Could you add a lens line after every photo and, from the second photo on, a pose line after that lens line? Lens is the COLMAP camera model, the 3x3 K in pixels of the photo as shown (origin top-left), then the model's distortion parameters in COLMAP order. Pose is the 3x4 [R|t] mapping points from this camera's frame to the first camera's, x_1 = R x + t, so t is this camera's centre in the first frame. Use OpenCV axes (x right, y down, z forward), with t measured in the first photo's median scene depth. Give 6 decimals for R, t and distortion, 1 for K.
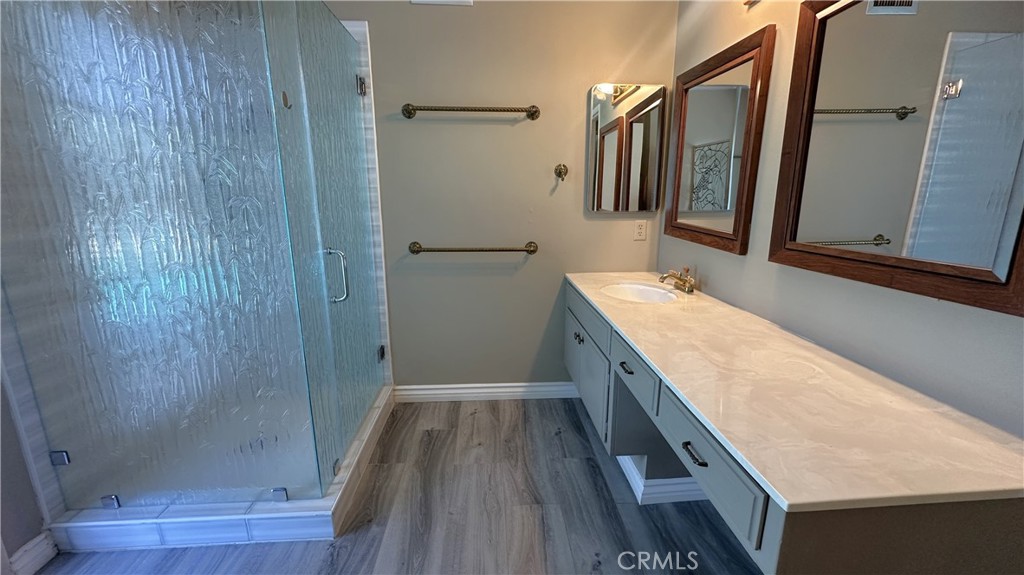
lens RADIAL K [[411.6, 0, 510.7], [0, 411.6, 287.2], [0, 0, 1]] dist [-0.003097, 0.000411]
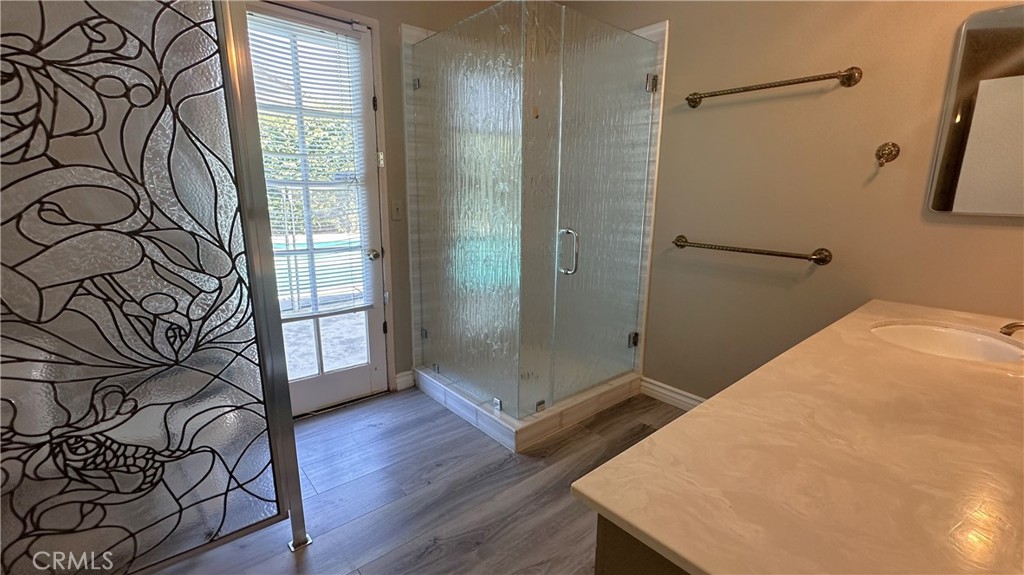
lens RADIAL K [[447.7, 0, 512.3], [0, 447.7, 286.9], [0, 0, 1]] dist [0.000667, -0.000294]
pose [[0.600769, 0.173962, -0.780266, 0.395264], [-0.187502, 0.979472, 0.074008, 0.005523], [0.777123, 0.101840, 0.621054, 0.055242]]
